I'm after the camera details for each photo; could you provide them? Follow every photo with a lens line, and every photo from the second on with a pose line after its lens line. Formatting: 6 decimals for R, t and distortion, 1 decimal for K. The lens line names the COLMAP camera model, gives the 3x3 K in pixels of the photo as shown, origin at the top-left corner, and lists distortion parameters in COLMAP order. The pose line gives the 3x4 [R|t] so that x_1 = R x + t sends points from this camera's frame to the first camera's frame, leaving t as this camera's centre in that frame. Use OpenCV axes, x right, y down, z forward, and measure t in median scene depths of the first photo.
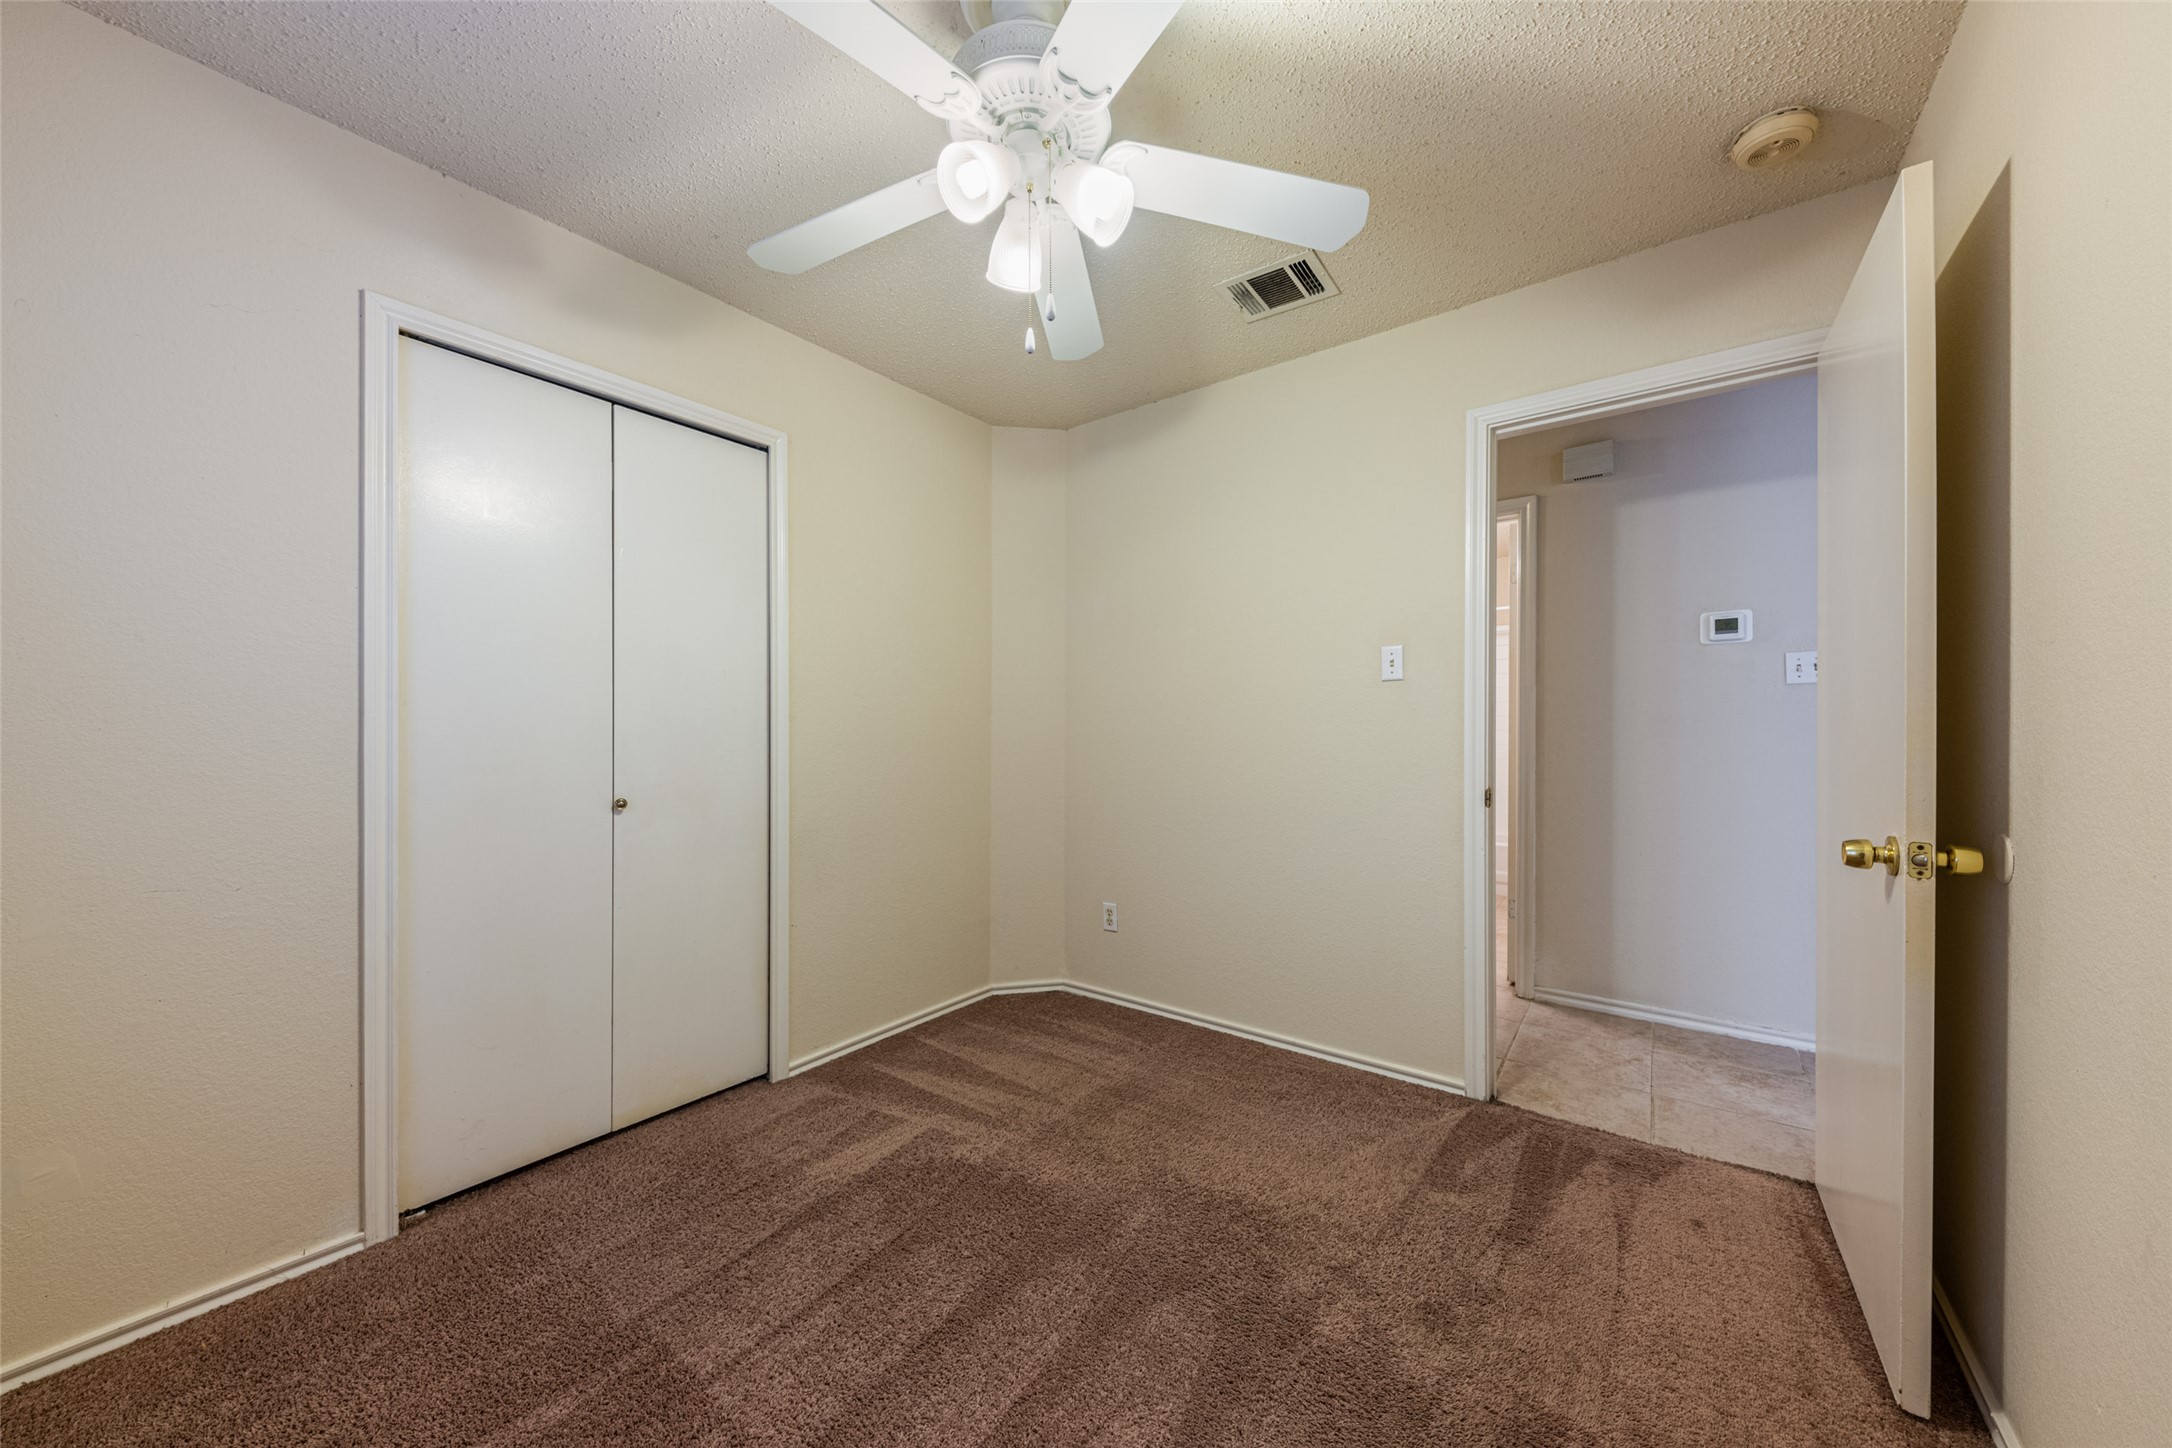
lens RADIAL K [[756.1, 0, 1101.0], [0, 756.1, 725.8], [0, 0, 1]] dist [0.008785, -0.003622]
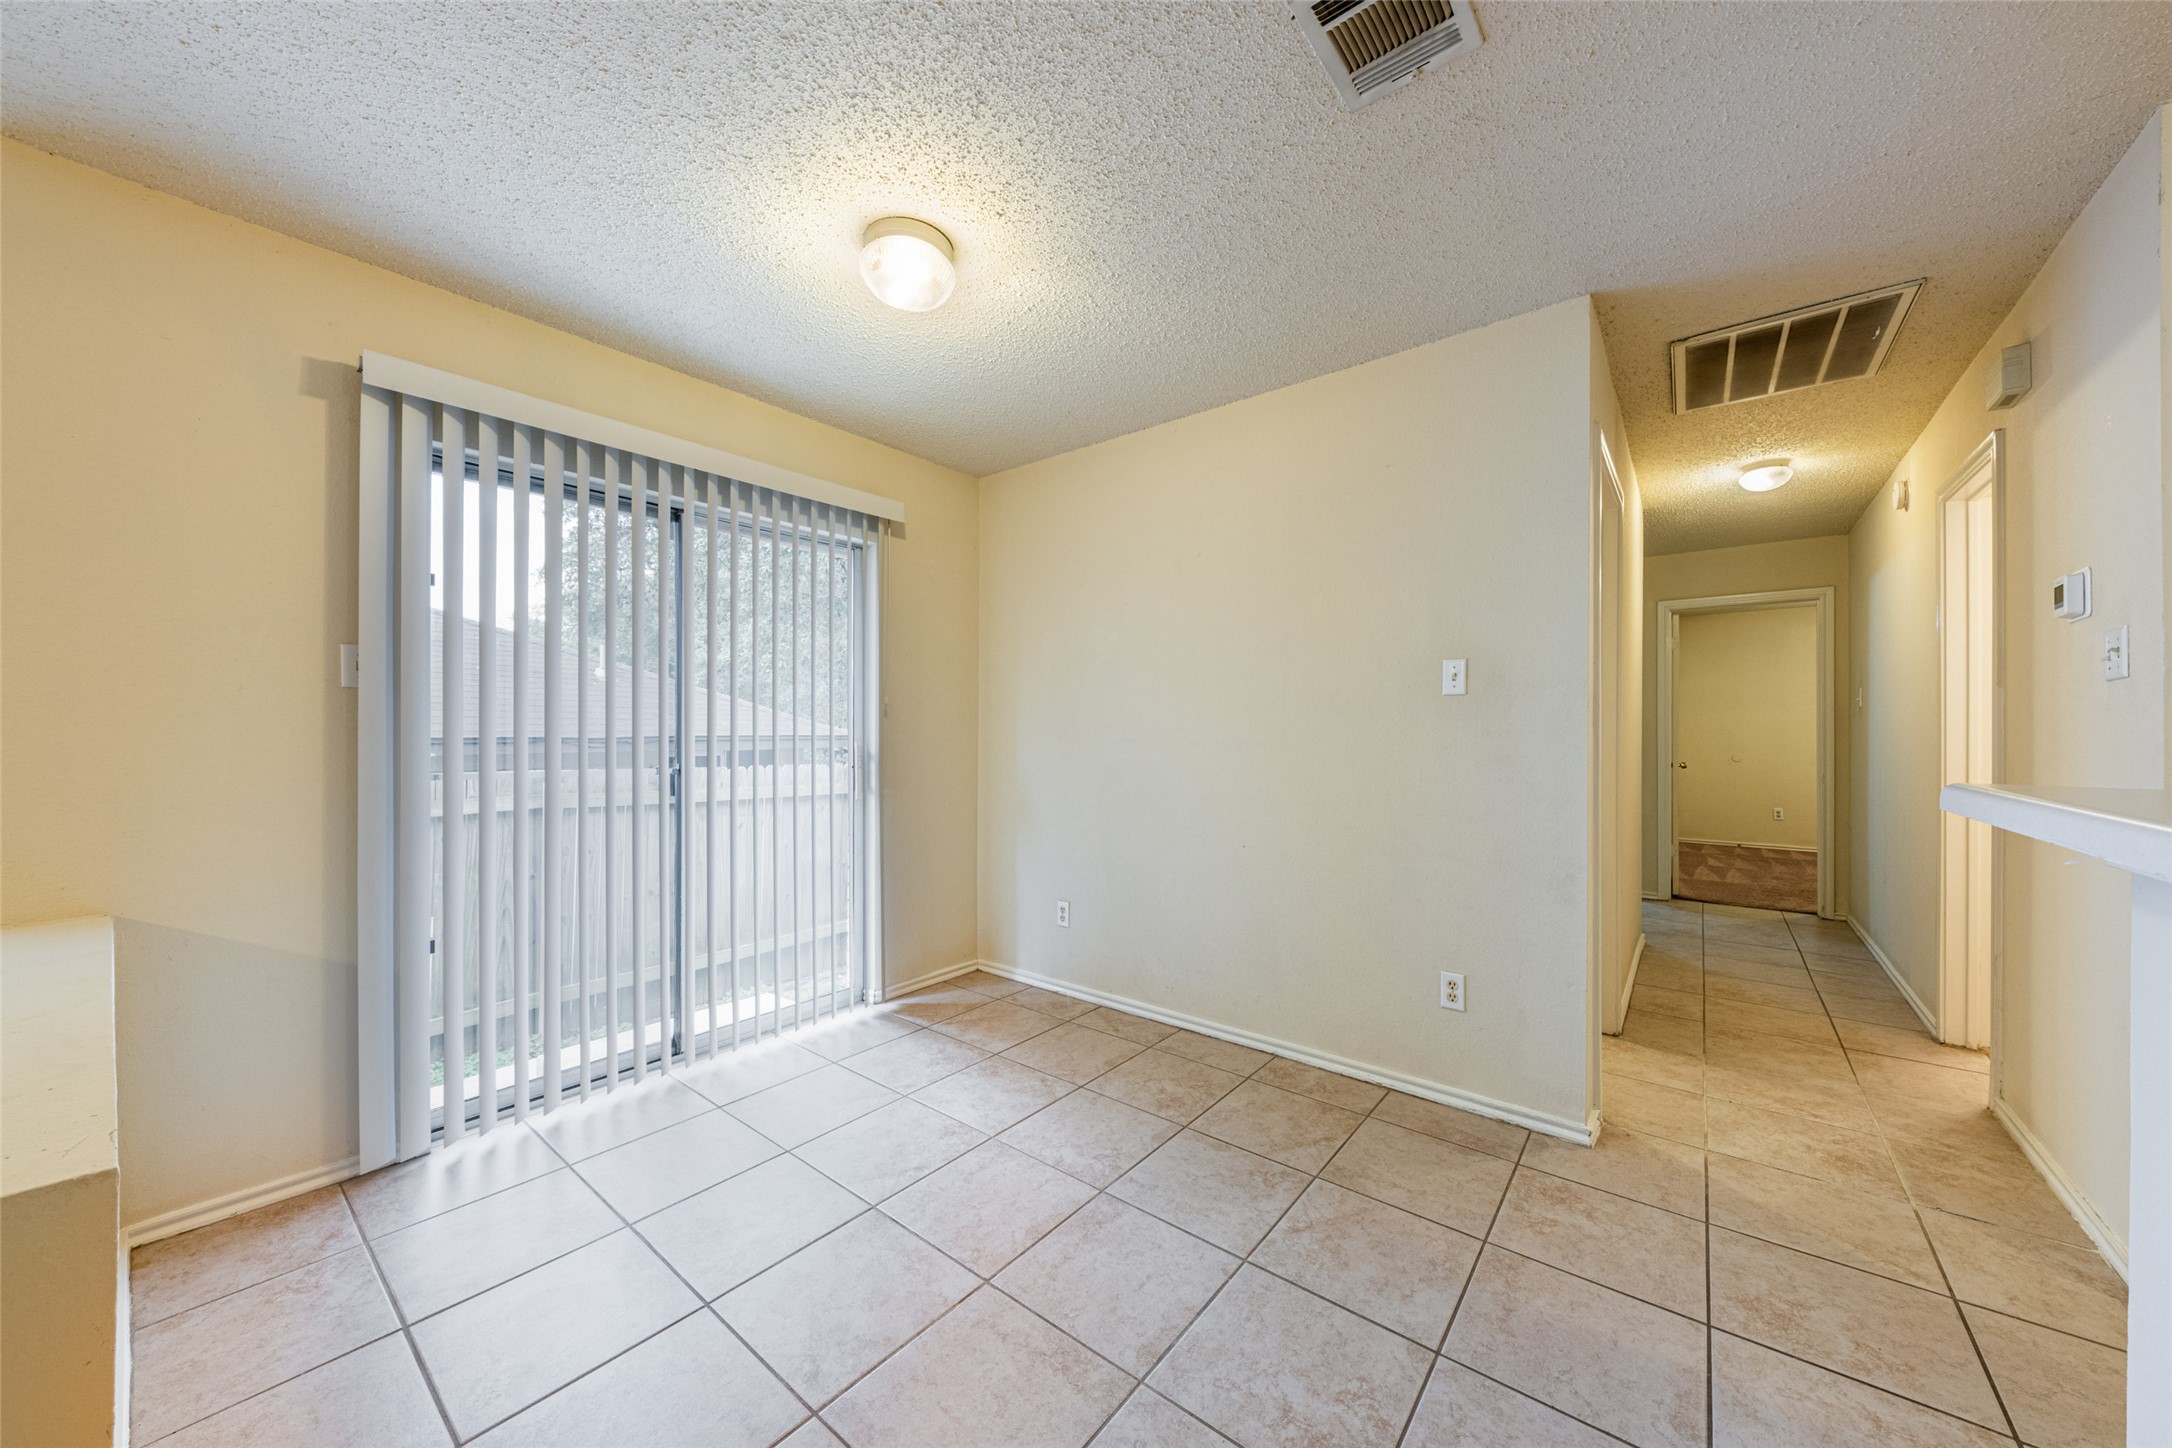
lens RADIAL K [[756.1, 0, 1074.6], [0, 756.1, 740.9], [0, 0, 1]] dist [0.008785, -0.003622]
pose [[-0.060719, 0.013373, -0.998065, 1.741765], [-0.005312, 0.999892, 0.013721, -0.008243], [0.998141, 0.006135, -0.060641, 0.195857]]
